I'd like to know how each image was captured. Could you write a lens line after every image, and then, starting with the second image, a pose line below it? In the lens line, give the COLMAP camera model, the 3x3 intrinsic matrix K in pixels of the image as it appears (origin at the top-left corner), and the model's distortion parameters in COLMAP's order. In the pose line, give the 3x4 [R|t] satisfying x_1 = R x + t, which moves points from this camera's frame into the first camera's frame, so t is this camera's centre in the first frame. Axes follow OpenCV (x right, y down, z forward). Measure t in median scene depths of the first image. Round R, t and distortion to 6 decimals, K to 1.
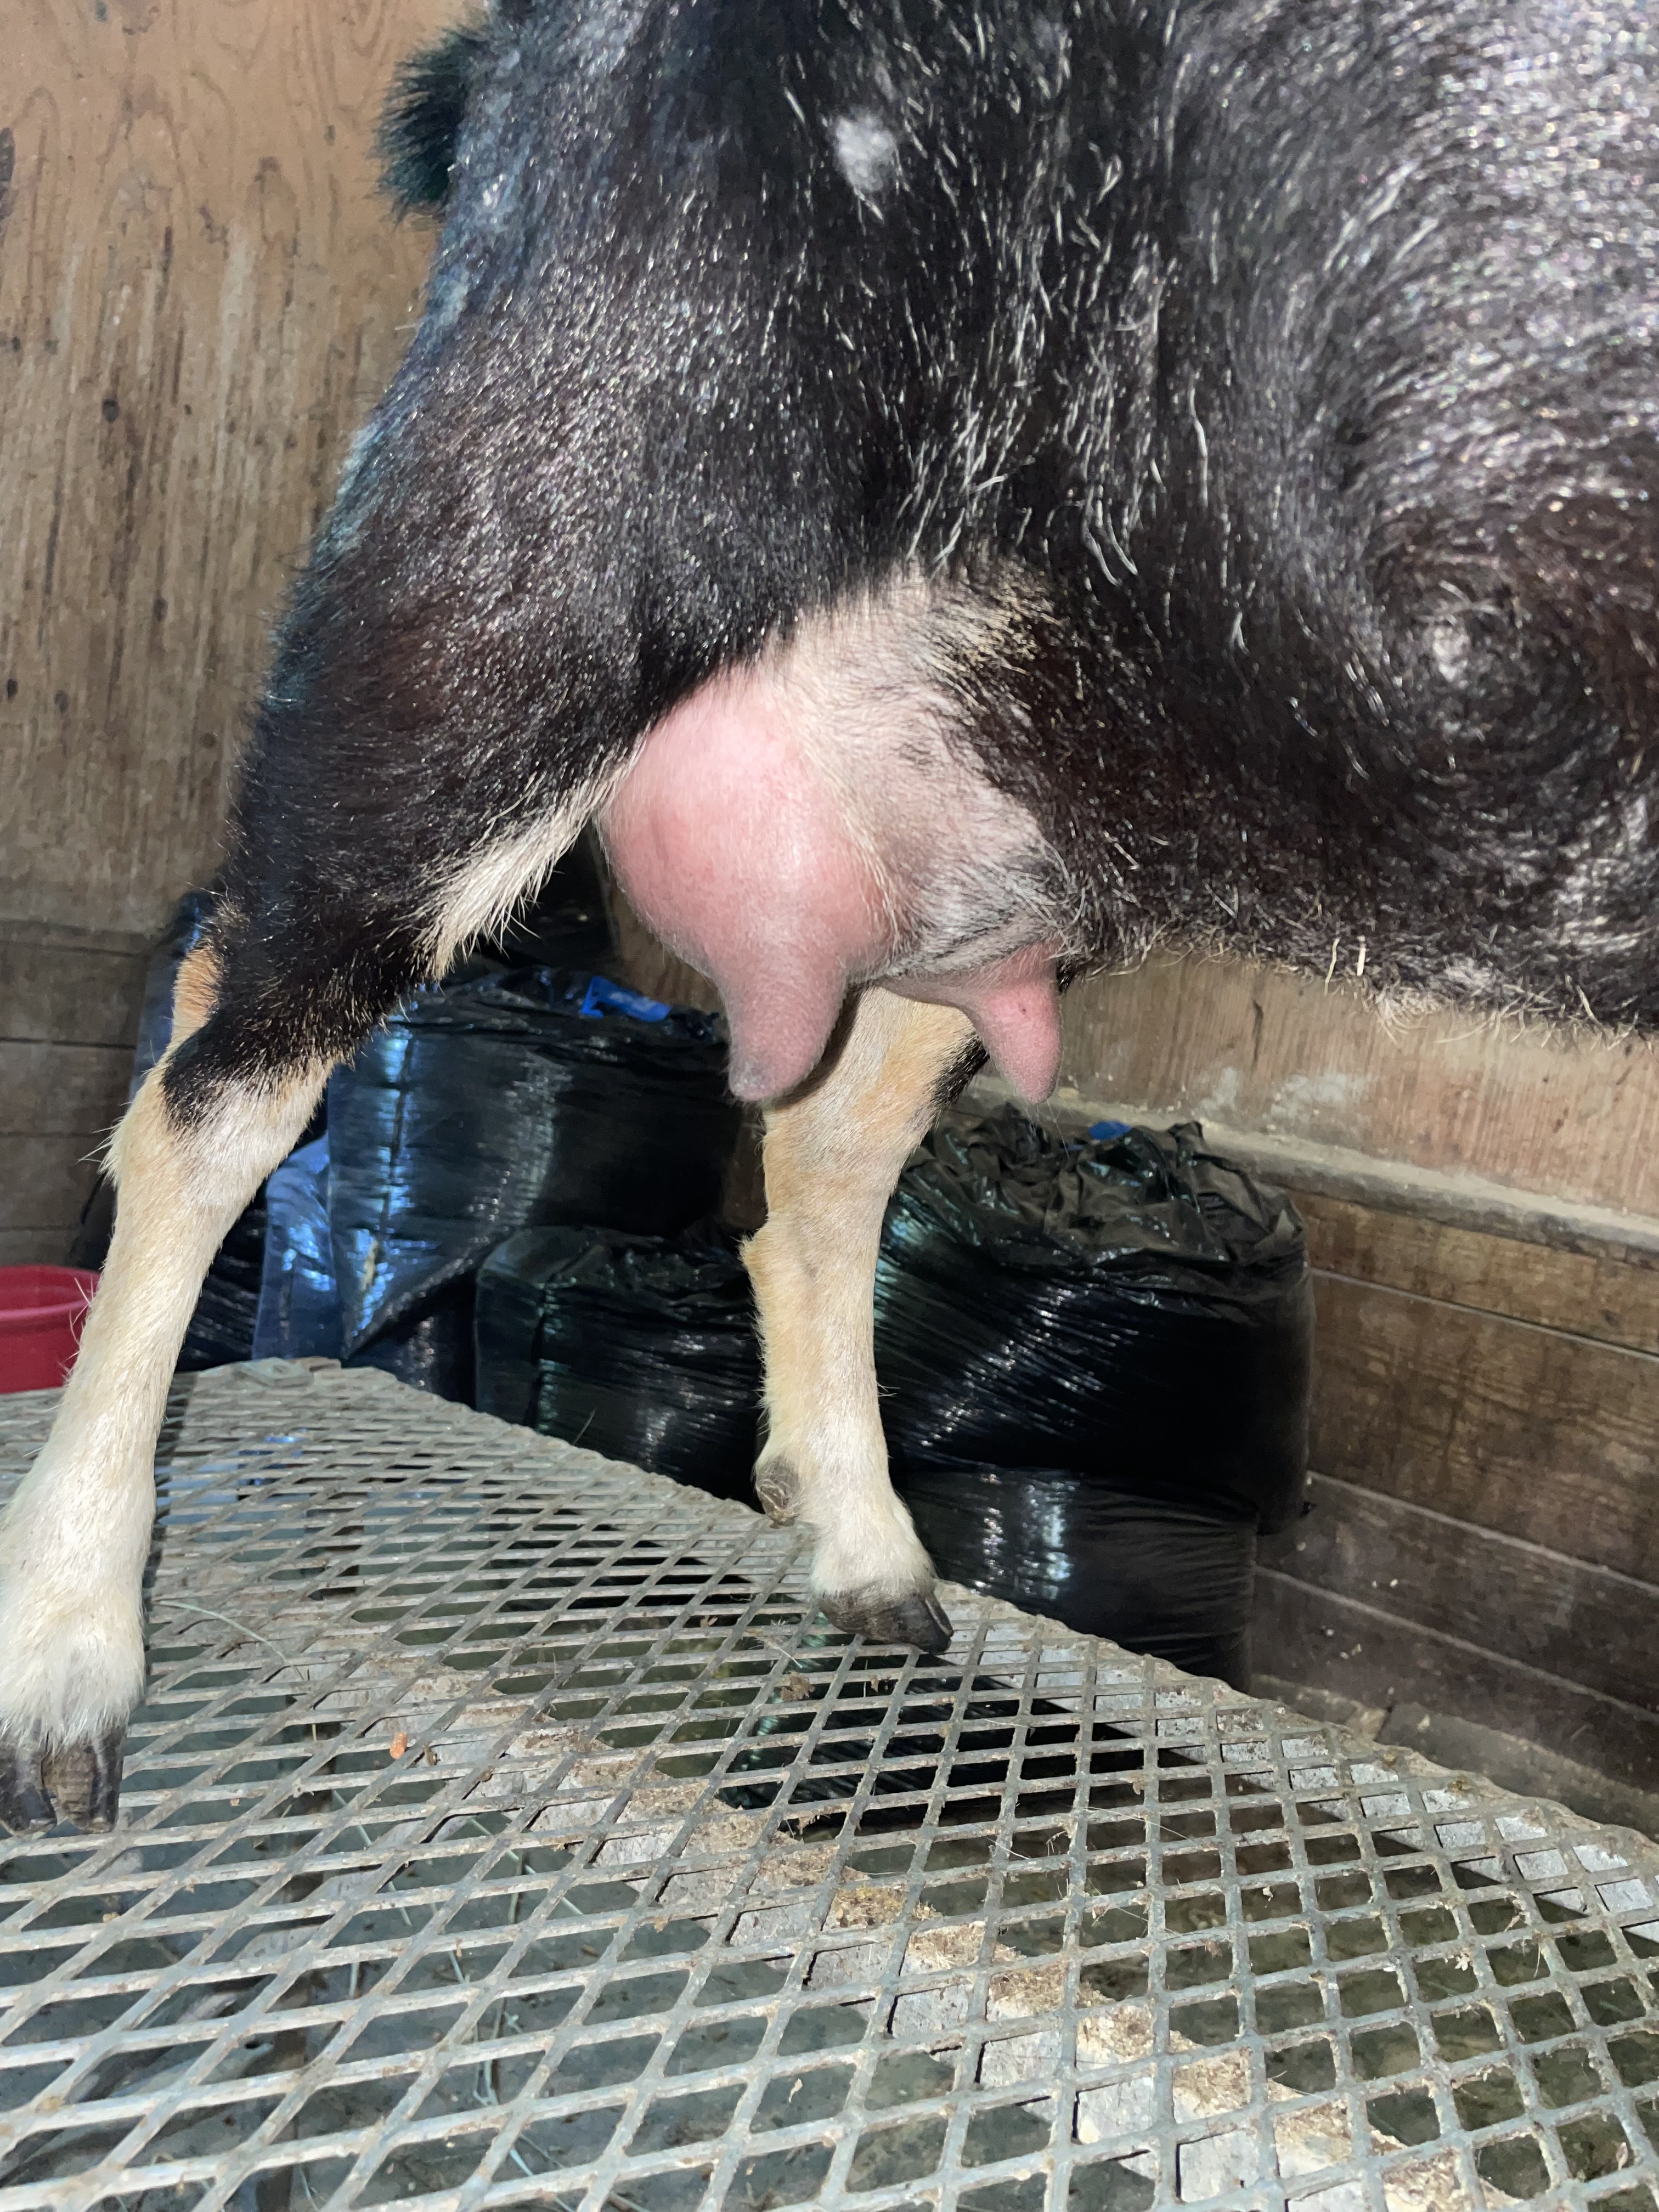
lens RADIAL K [[1658.7, 0, 835.4], [0, 1658.7, 1085.2], [0, 0, 1]] dist [0.079795, -0.117982]
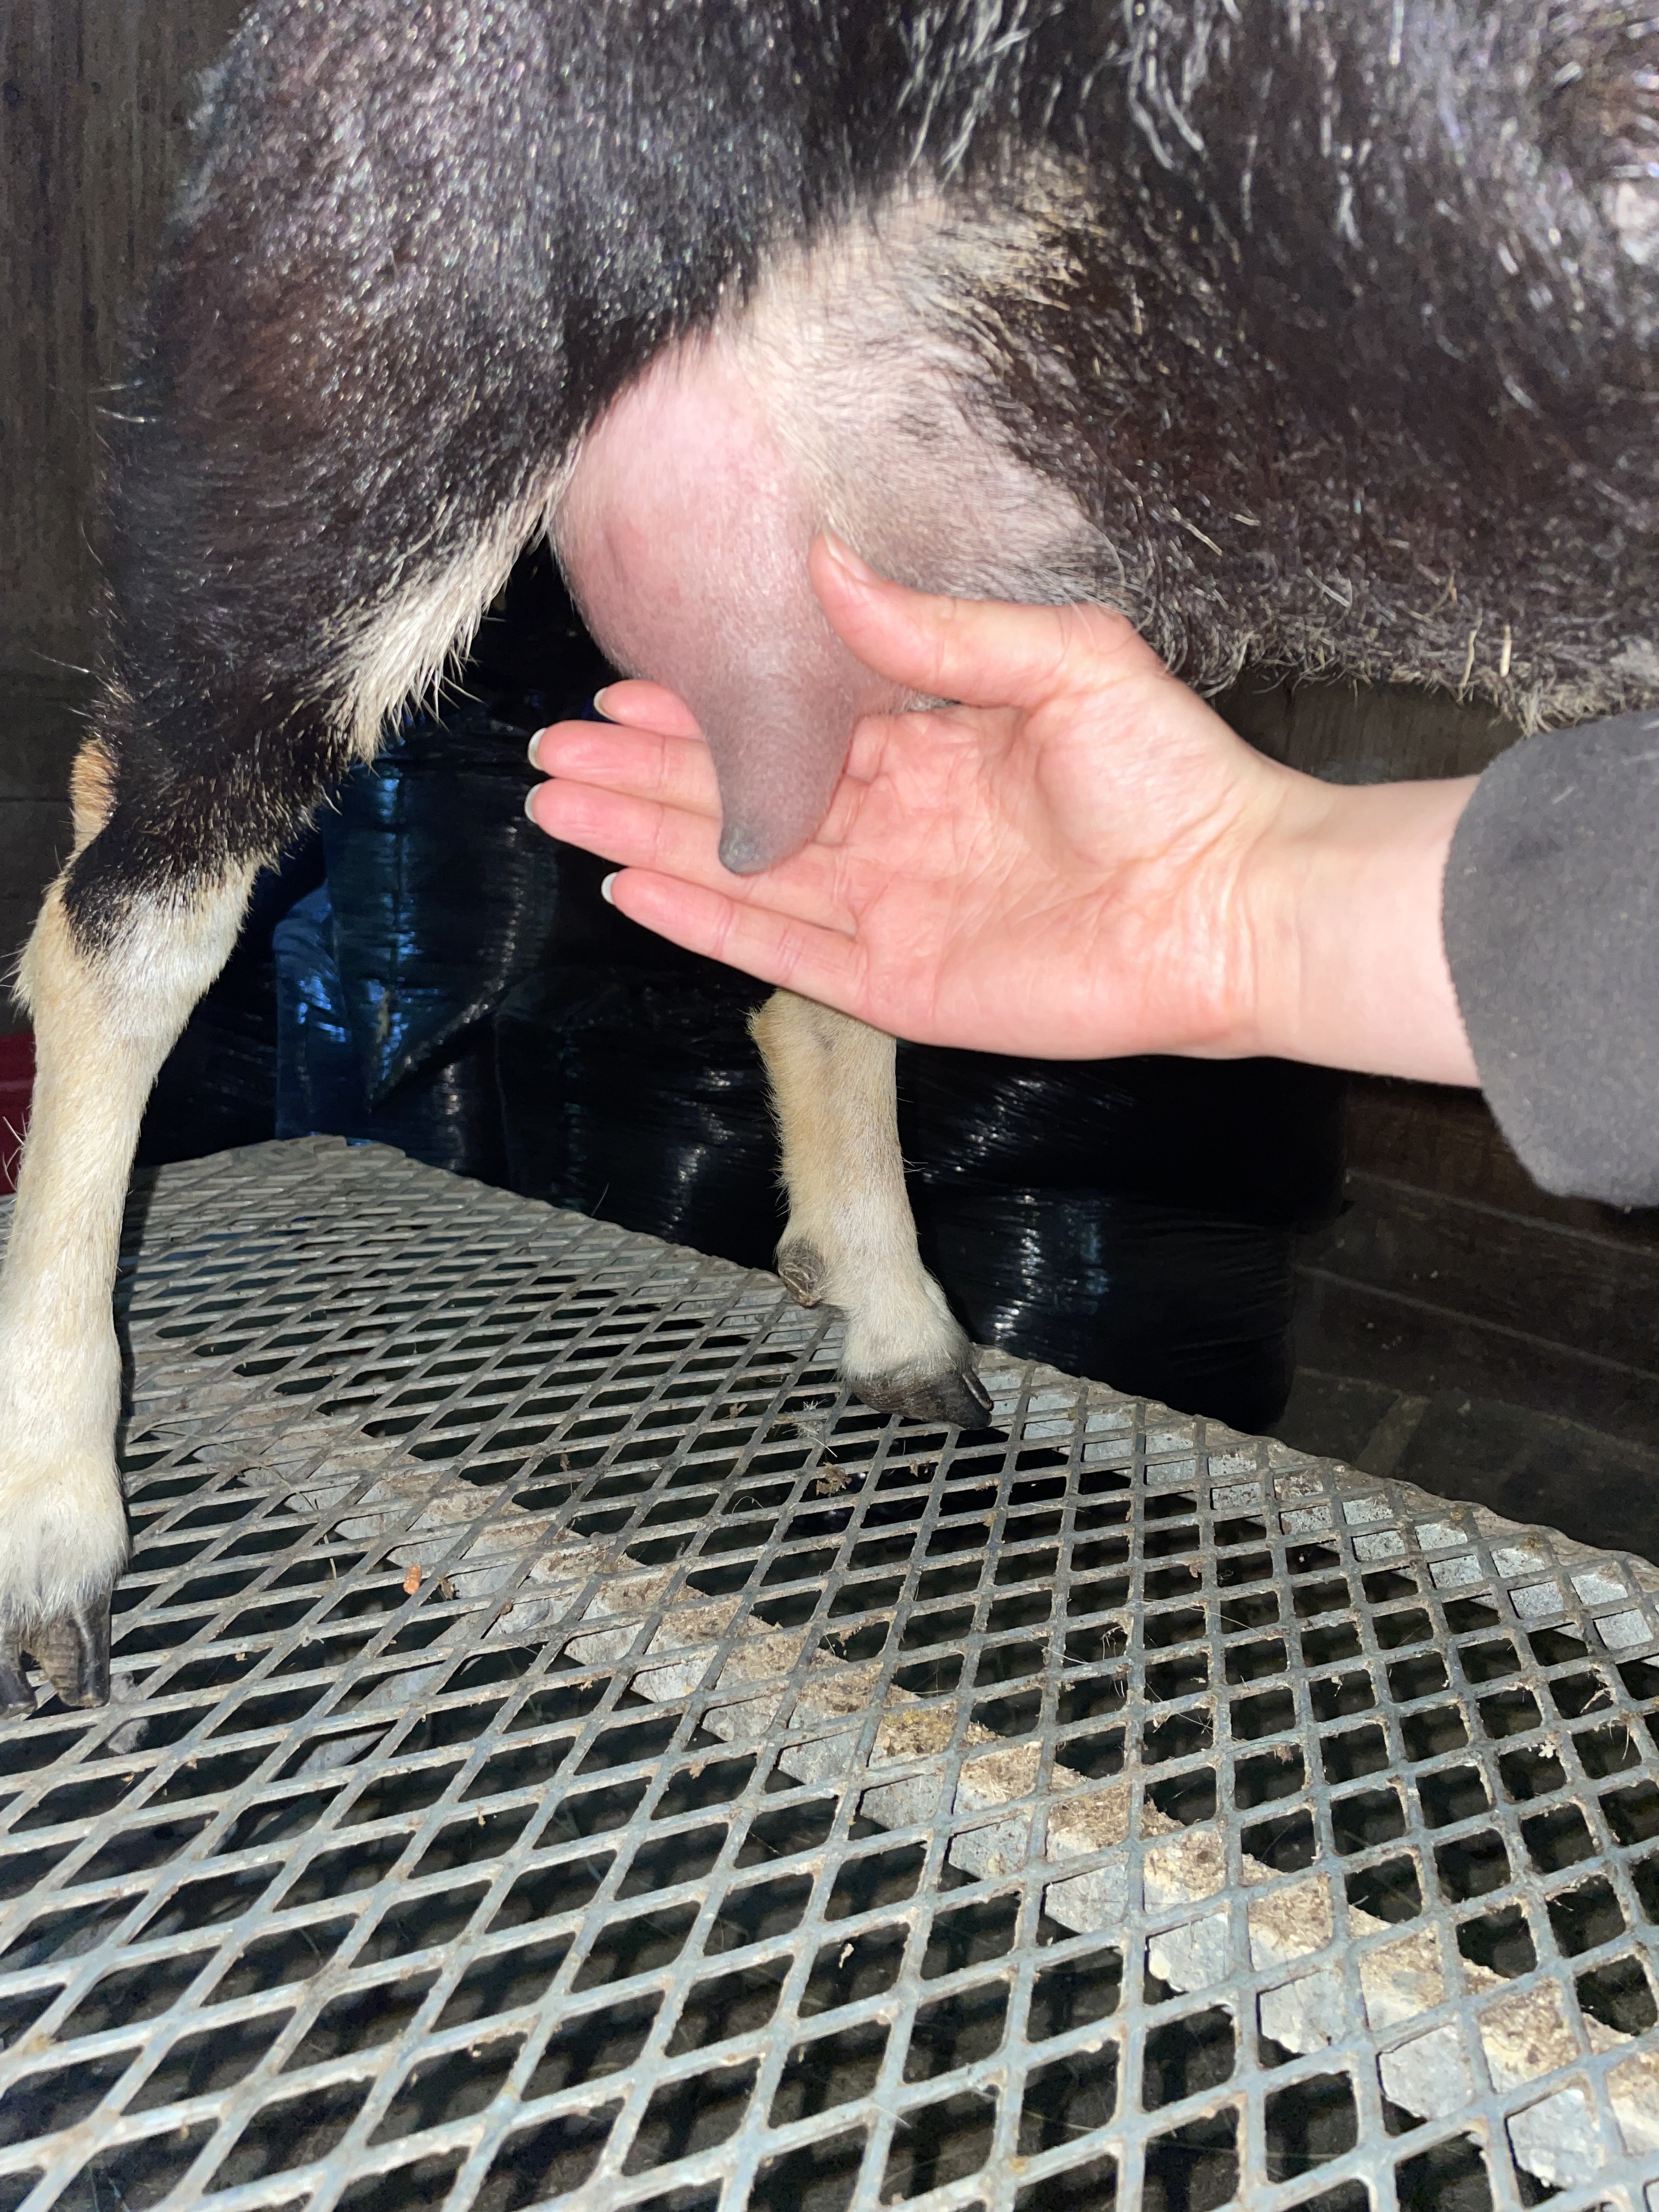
lens RADIAL K [[1658.7, 0, 835.4], [0, 1658.7, 1085.2], [0, 0, 1]] dist [0.079795, -0.117982]
pose [[0.998407, -0.052769, -0.019985, 0.011376], [0.055459, 0.982986, 0.175109, -0.033366], [0.010405, -0.175938, 0.984346, 0.126707]]
